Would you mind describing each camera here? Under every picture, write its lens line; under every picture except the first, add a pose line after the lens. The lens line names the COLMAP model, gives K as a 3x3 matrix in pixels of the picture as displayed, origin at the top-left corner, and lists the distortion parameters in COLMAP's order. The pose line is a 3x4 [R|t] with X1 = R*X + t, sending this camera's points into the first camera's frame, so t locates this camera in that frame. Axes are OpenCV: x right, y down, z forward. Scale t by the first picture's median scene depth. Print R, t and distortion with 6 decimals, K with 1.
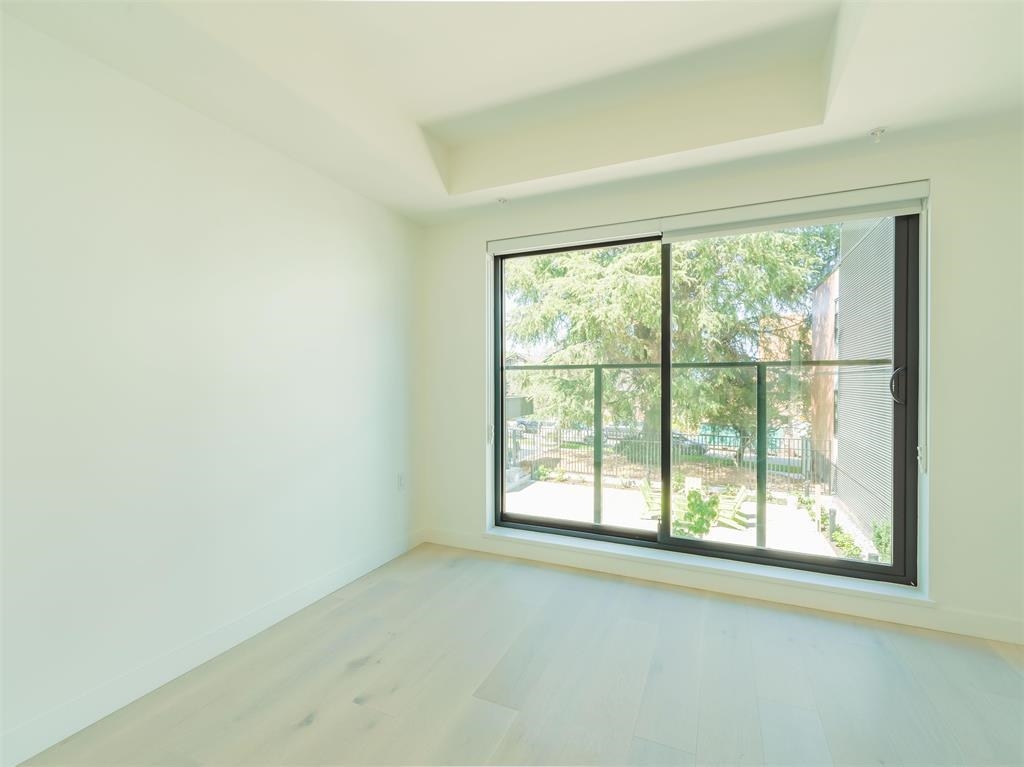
lens RADIAL K [[463.1, 0, 513.2], [0, 463.1, 385.6], [0, 0, 1]] dist [0.000208, -0.000619]
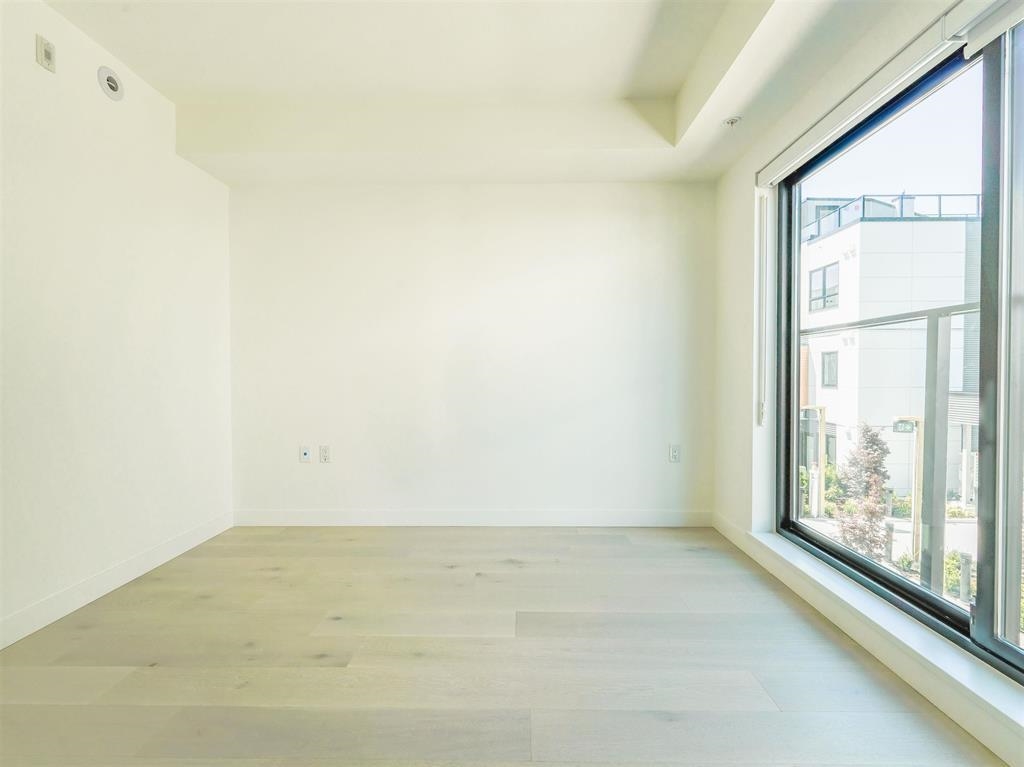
lens RADIAL K [[463.1, 0, 513.2], [0, 463.1, 385.6], [0, 0, 1]] dist [0.000208, -0.000619]
pose [[0.392617, 0.018966, -0.919507, 0.535509], [-0.006617, 0.999820, 0.017797, 0.048081], [0.919678, -0.000903, 0.392671, 0.302021]]
